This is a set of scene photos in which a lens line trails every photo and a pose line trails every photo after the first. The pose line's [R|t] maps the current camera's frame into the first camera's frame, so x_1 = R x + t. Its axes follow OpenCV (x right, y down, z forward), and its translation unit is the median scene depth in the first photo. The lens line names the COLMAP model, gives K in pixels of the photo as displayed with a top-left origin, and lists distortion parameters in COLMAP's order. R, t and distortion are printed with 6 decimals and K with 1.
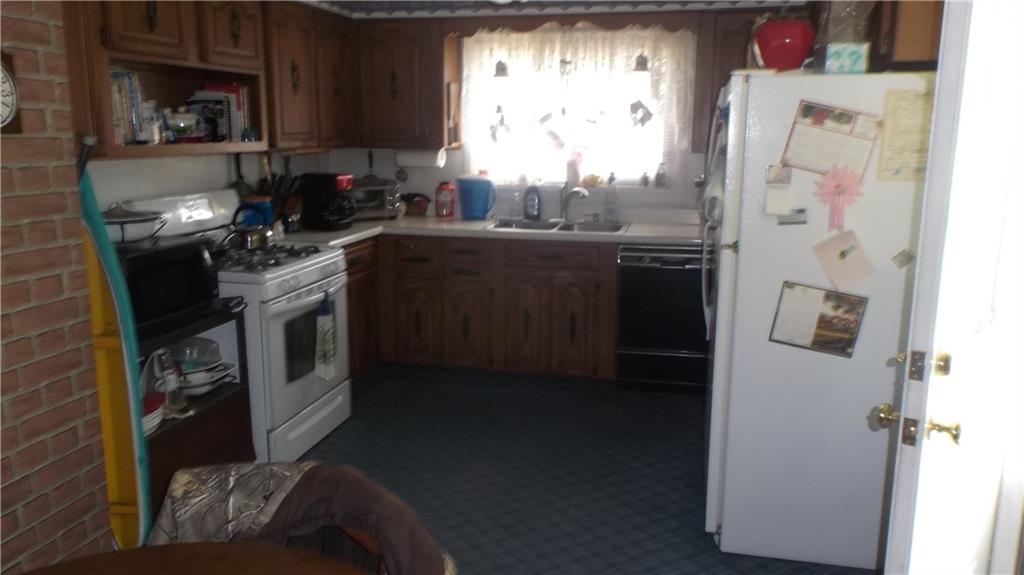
lens RADIAL K [[802.6, 0, 512.0], [0, 802.6, 287.5], [0, 0, 1]] dist [-0.009817, -0.004585]
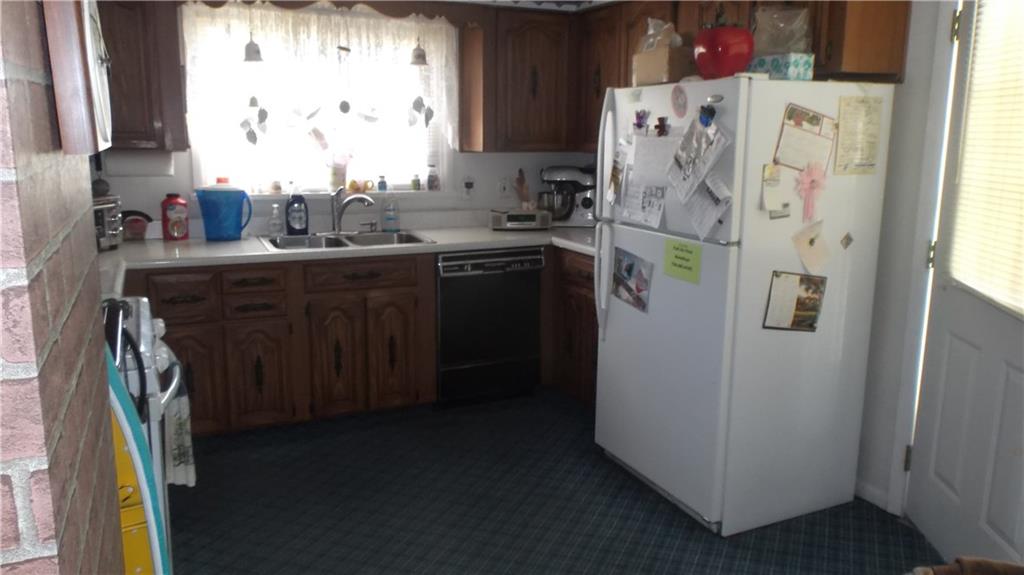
lens RADIAL K [[779.7, 0, 512.0], [0, 779.7, 287.5], [0, 0, 1]] dist [0.005339, 0.003061]
pose [[0.760146, -0.120566, 0.638469, -0.373236], [0.117062, 0.991967, 0.047948, -0.048190], [-0.639121, 0.038293, 0.768153, 0.259812]]
